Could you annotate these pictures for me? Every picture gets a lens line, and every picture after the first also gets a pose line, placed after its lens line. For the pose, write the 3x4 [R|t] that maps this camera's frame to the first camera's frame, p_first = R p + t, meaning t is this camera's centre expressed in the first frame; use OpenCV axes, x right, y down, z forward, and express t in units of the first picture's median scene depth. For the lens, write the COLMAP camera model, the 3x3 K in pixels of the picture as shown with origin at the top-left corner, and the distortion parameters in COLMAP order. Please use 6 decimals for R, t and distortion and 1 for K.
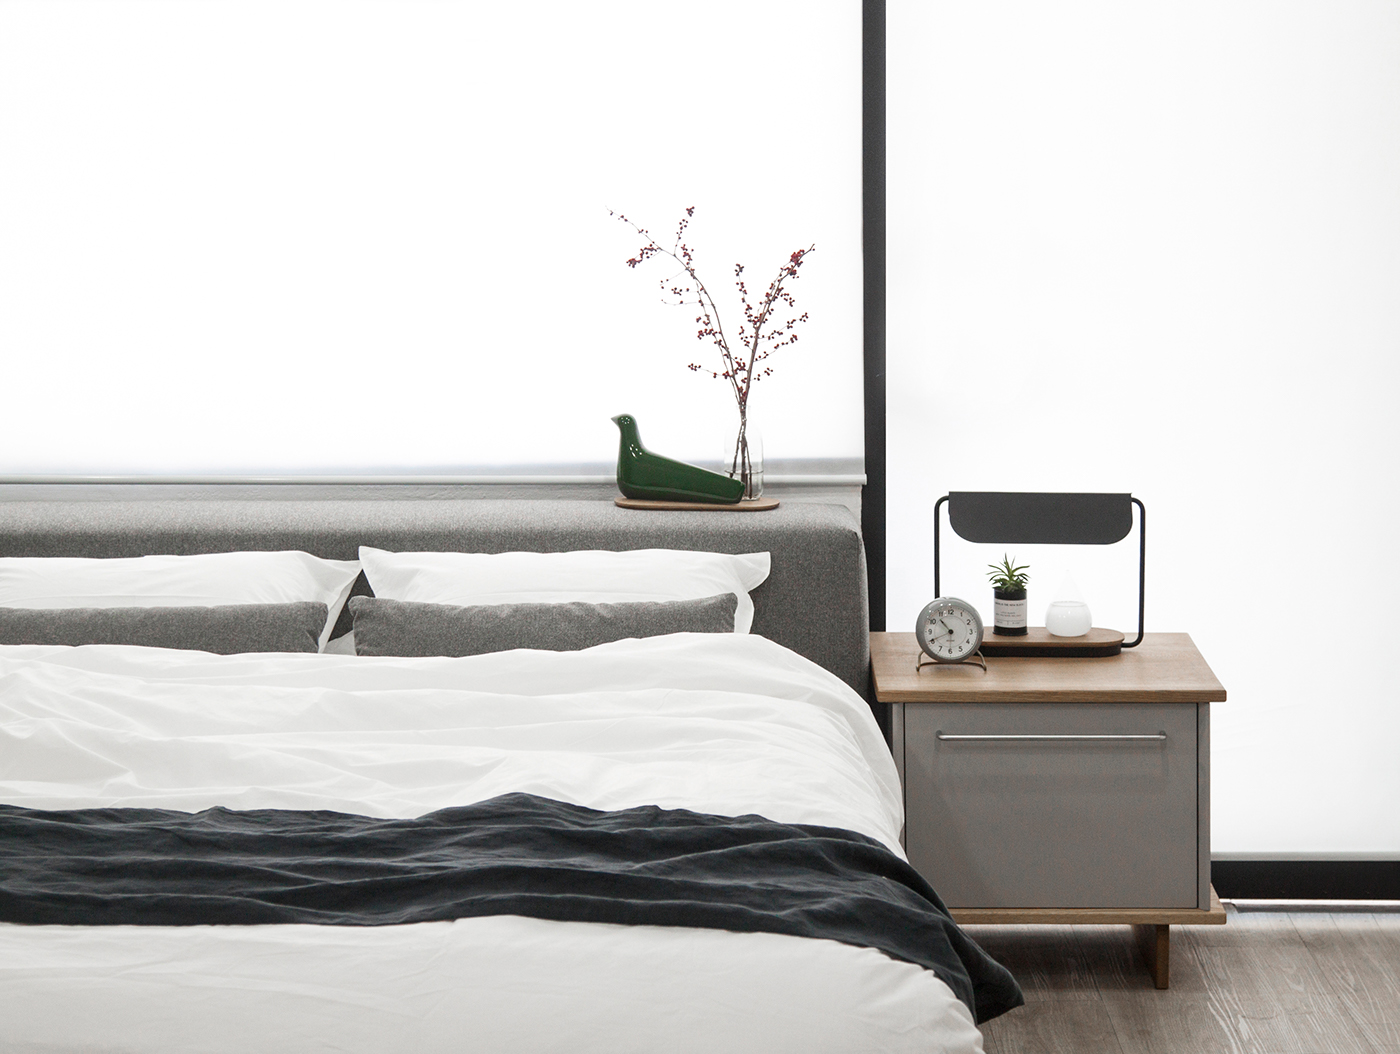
lens RADIAL K [[3725.1, 0, 617.9], [0, 3725.1, 486.7], [0, 0, 1]] dist [0.674980, 0.000000]
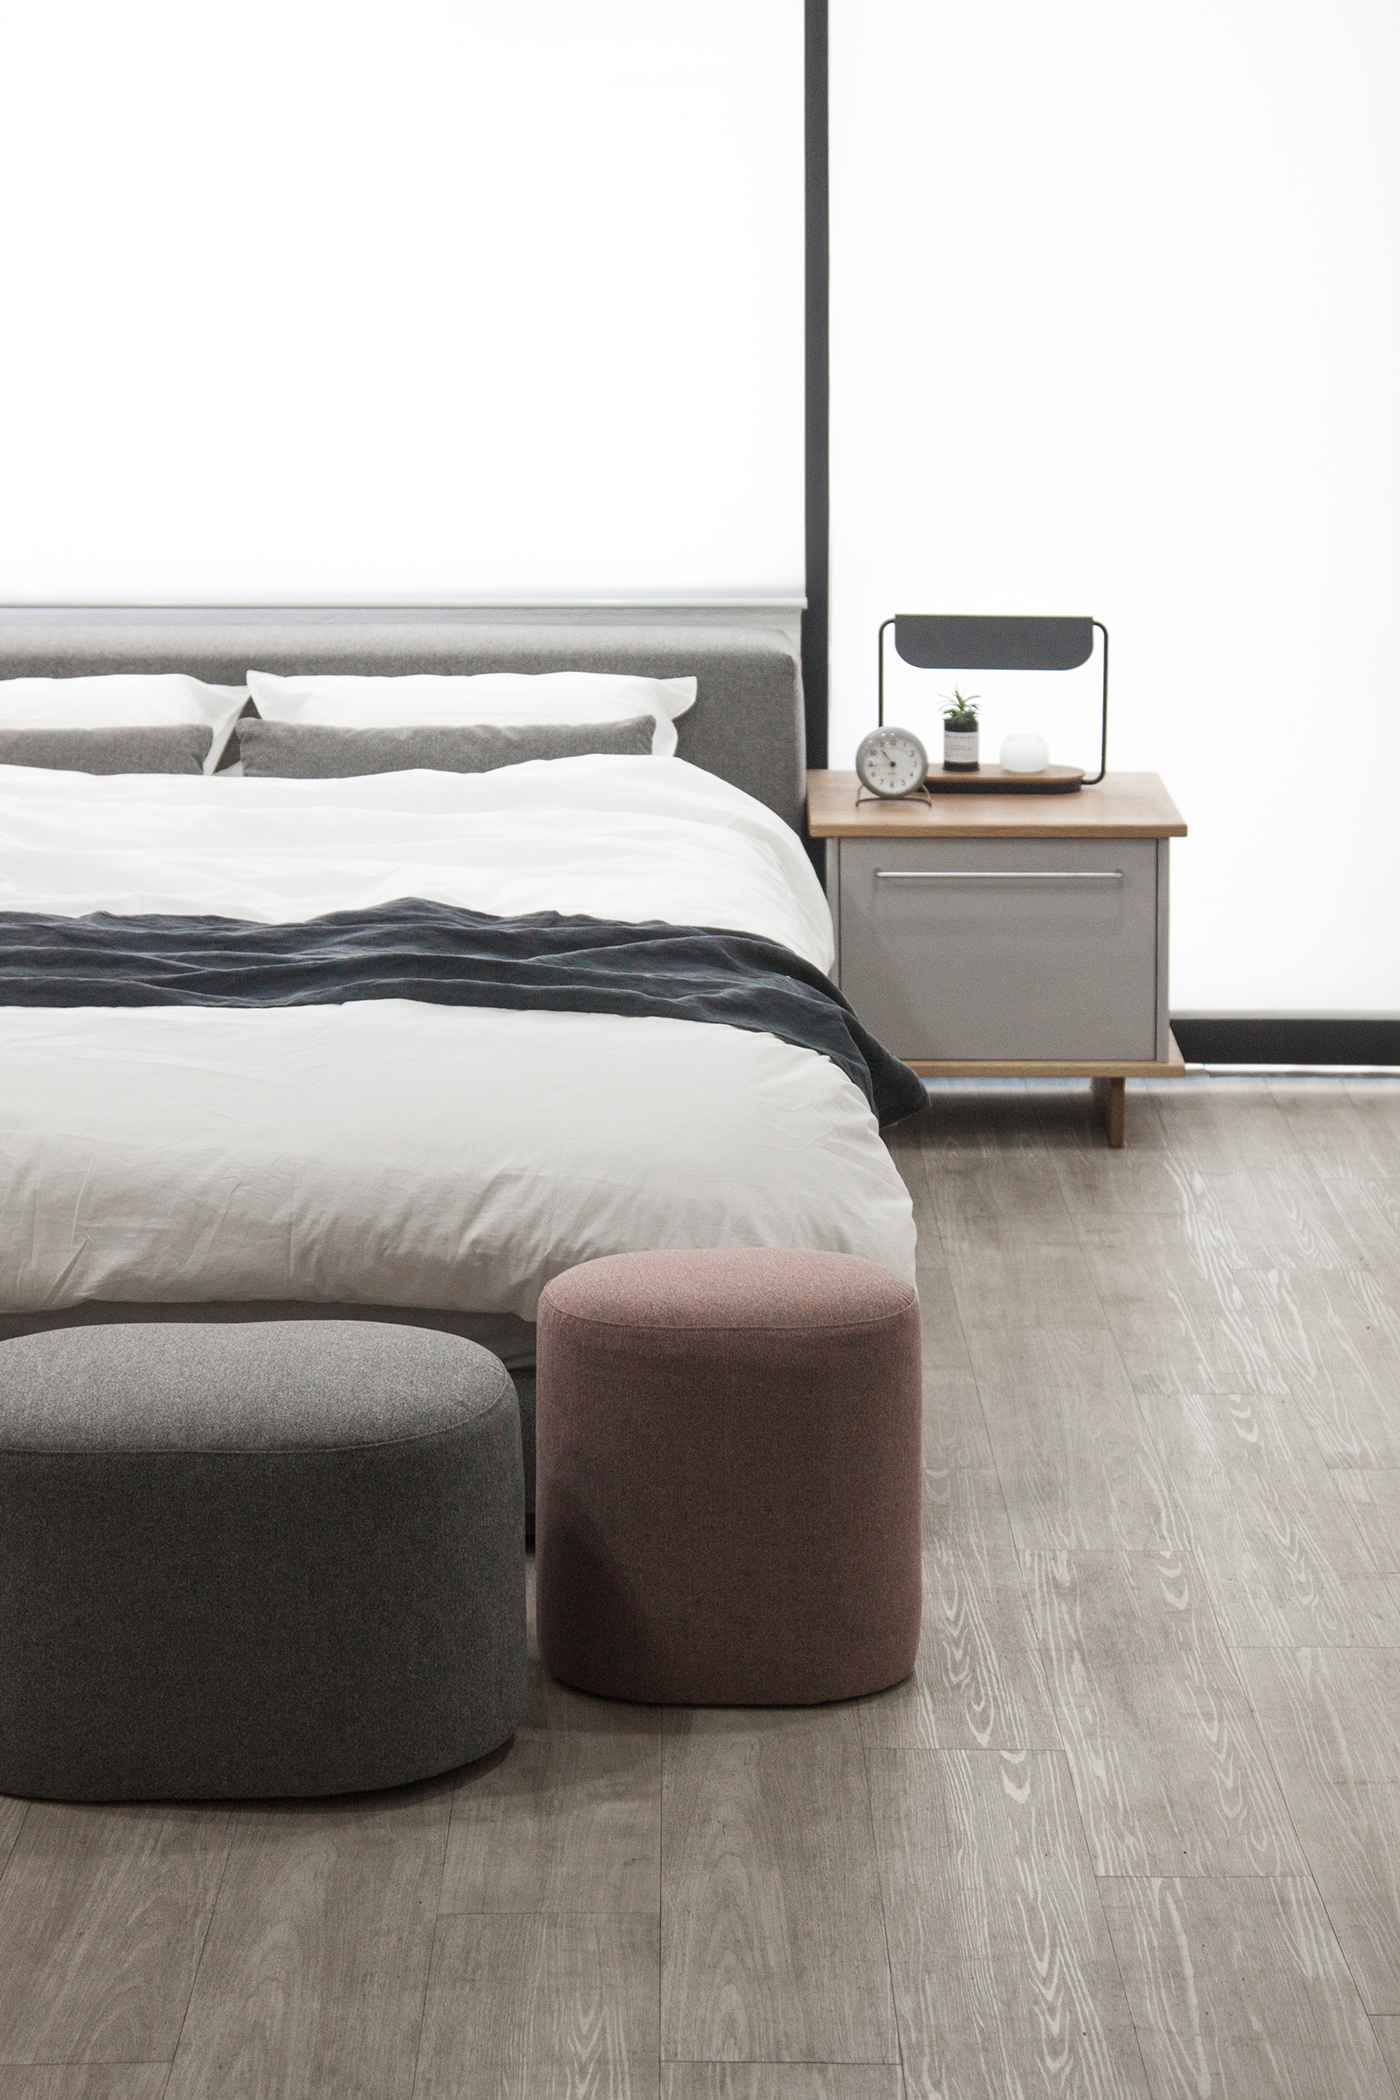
lens RADIAL K [[4794.8, 0, 569.2], [0, 4794.8, 995.8], [0, 0, 1]] dist [0.327473, 0.000000]
pose [[0.999973, -0.002342, -0.006938, 0.017957], [0.002701, 0.998631, 0.052230, 0.034463], [0.006806, -0.052248, 0.998611, -0.184704]]
